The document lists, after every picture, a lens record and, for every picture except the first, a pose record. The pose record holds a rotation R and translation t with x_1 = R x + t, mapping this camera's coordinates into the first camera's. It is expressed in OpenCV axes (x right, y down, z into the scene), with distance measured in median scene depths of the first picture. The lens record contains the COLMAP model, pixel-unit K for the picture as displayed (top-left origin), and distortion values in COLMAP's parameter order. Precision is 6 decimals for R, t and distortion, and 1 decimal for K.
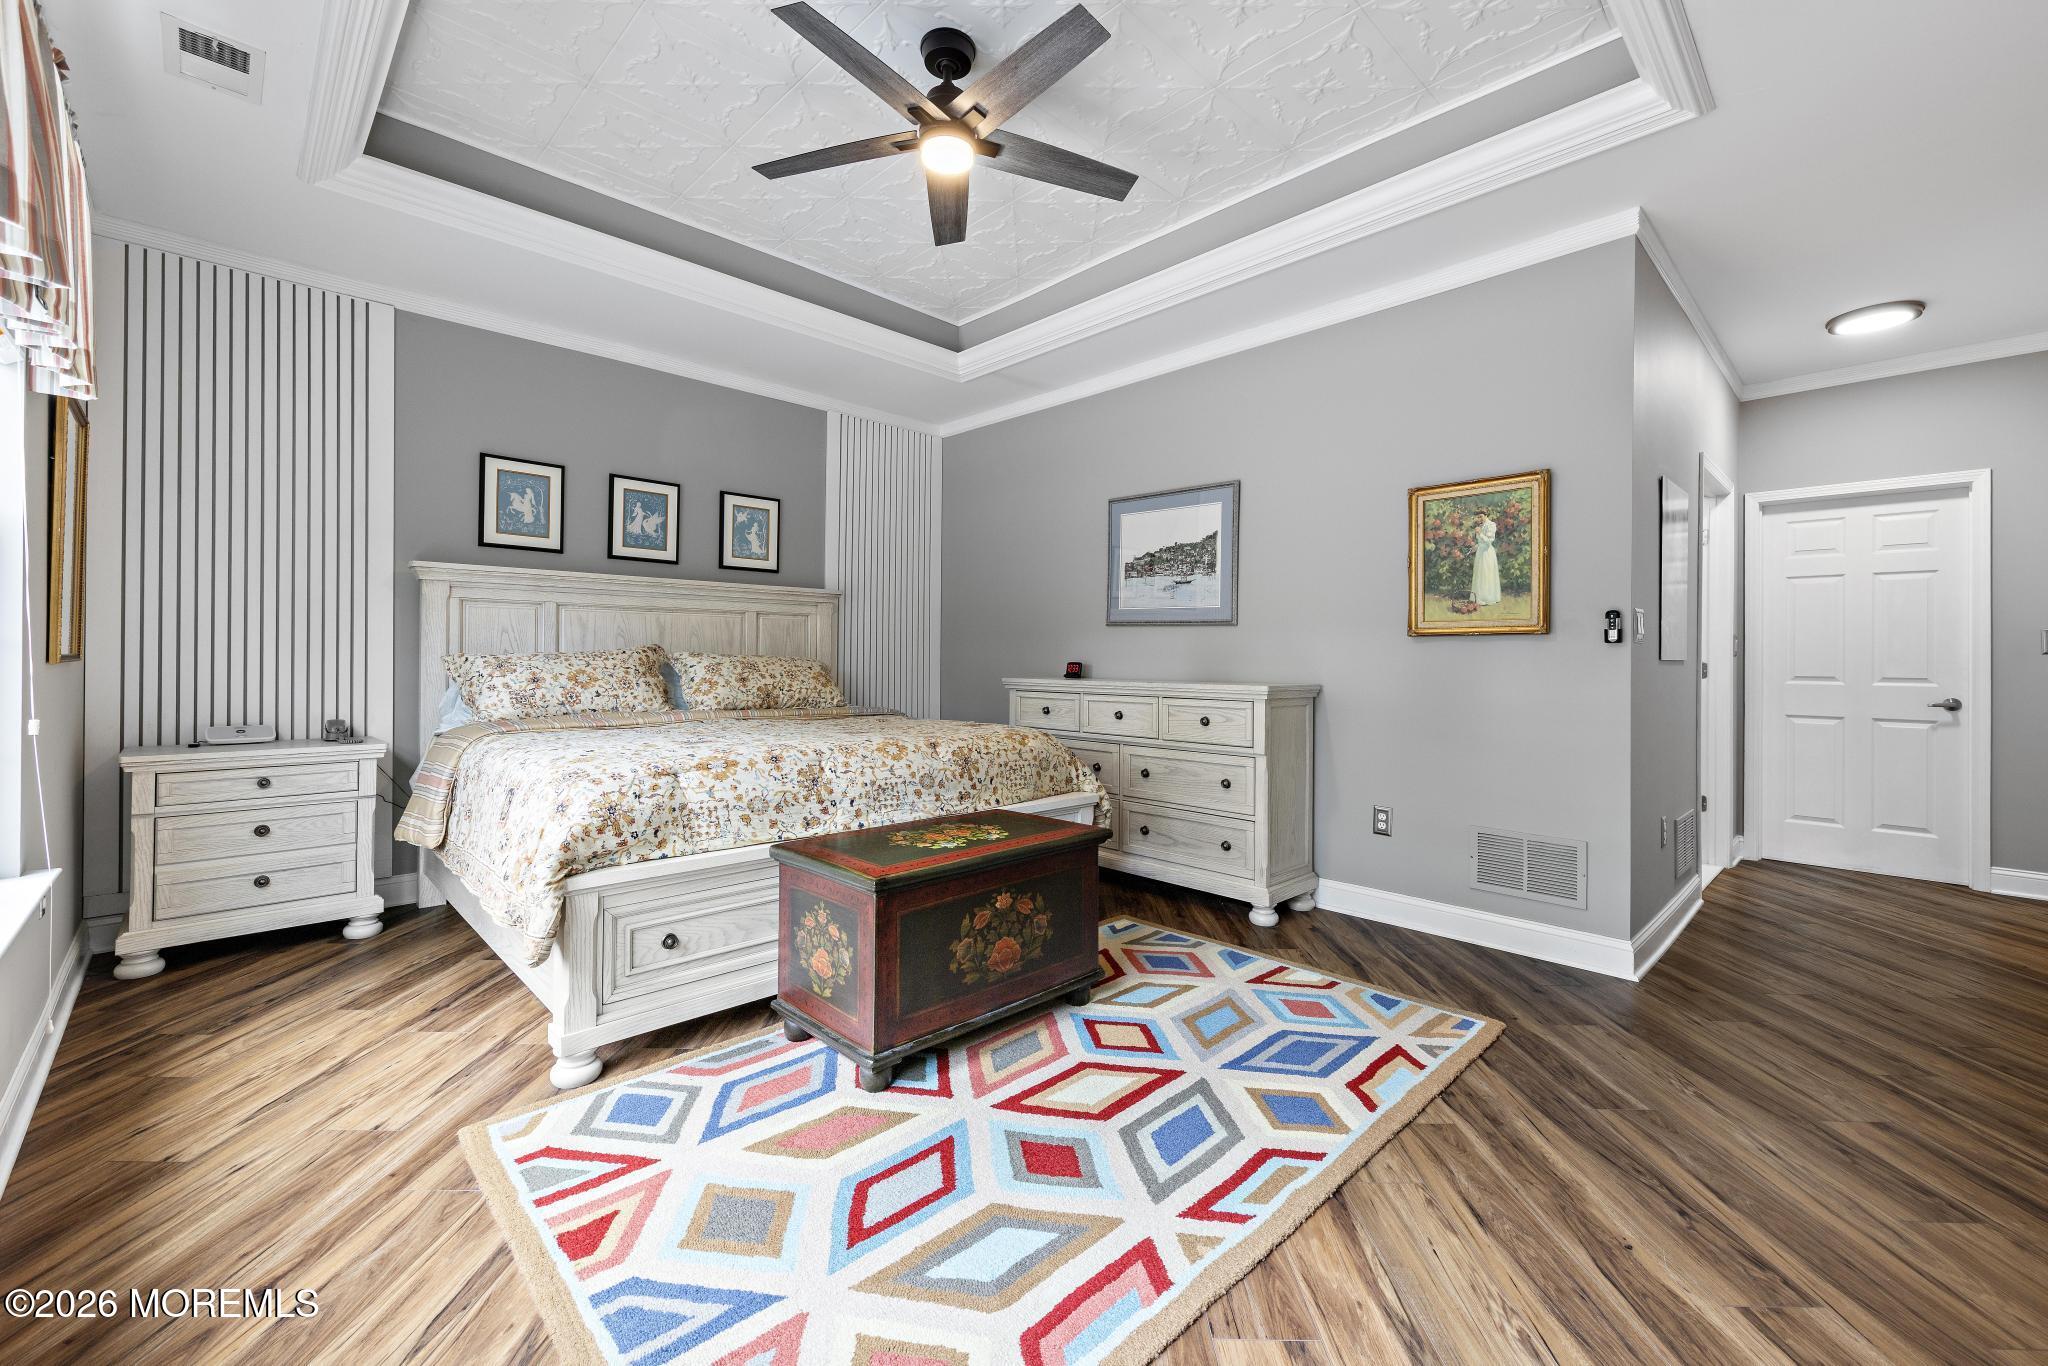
lens RADIAL K [[845.0, 0, 1027.1], [0, 845.0, 664.2], [0, 0, 1]] dist [0.007402, -0.000665]
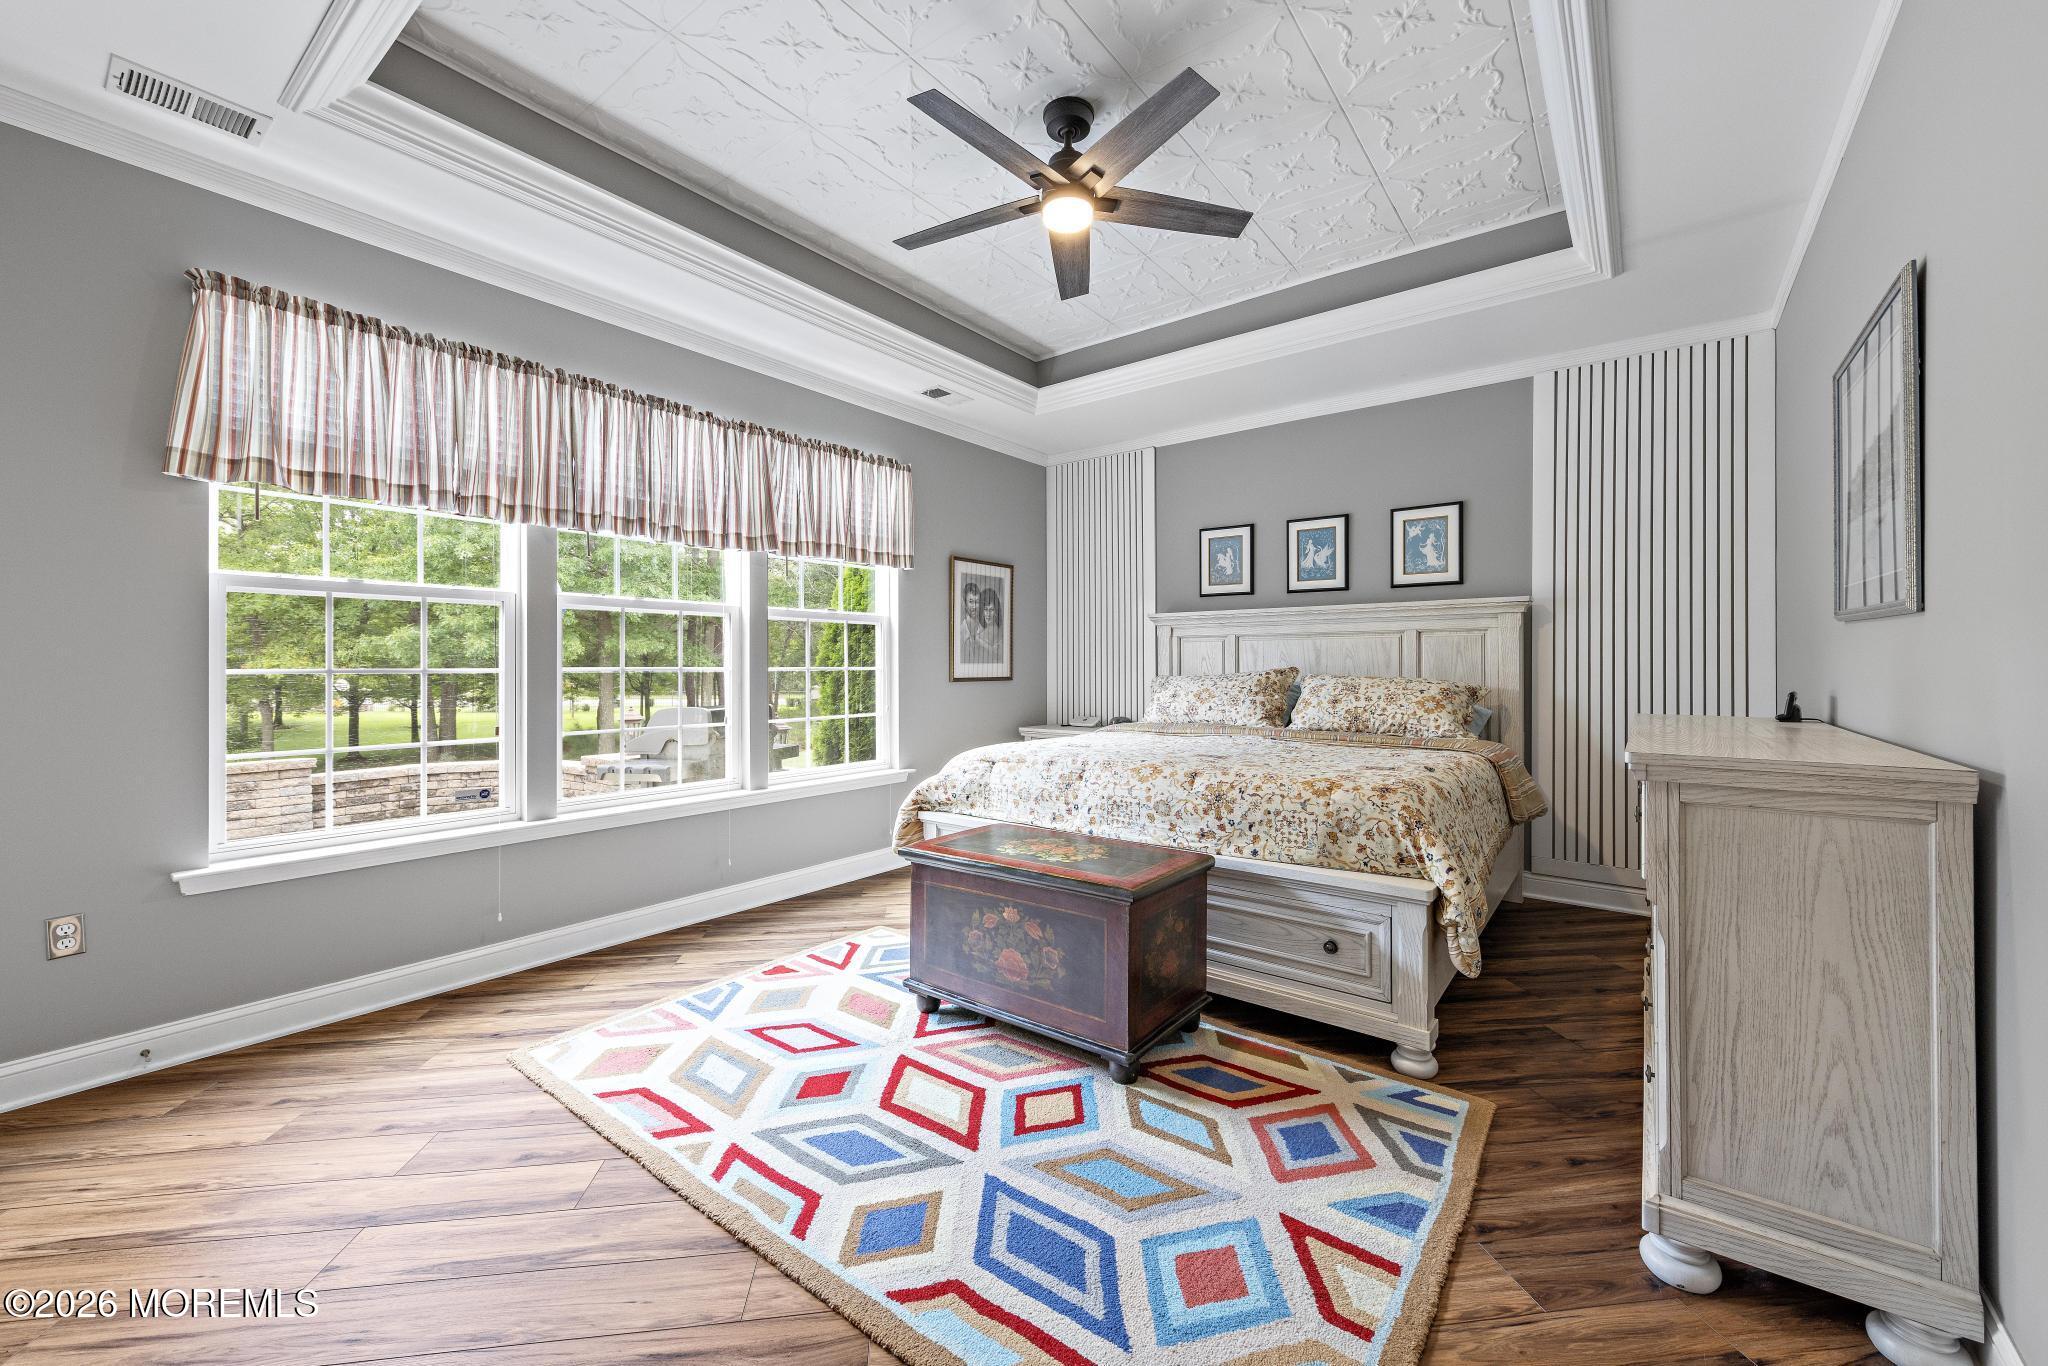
lens RADIAL K [[801.7, 0, 1029.1], [0, 801.7, 675.3], [0, 0, 1]] dist [0.004756, -0.000529]
pose [[0.145774, 0.001104, -0.989317, 0.872461], [-0.004455, 0.999990, 0.000460, -0.018446], [0.989308, 0.004340, 0.145778, 0.784729]]
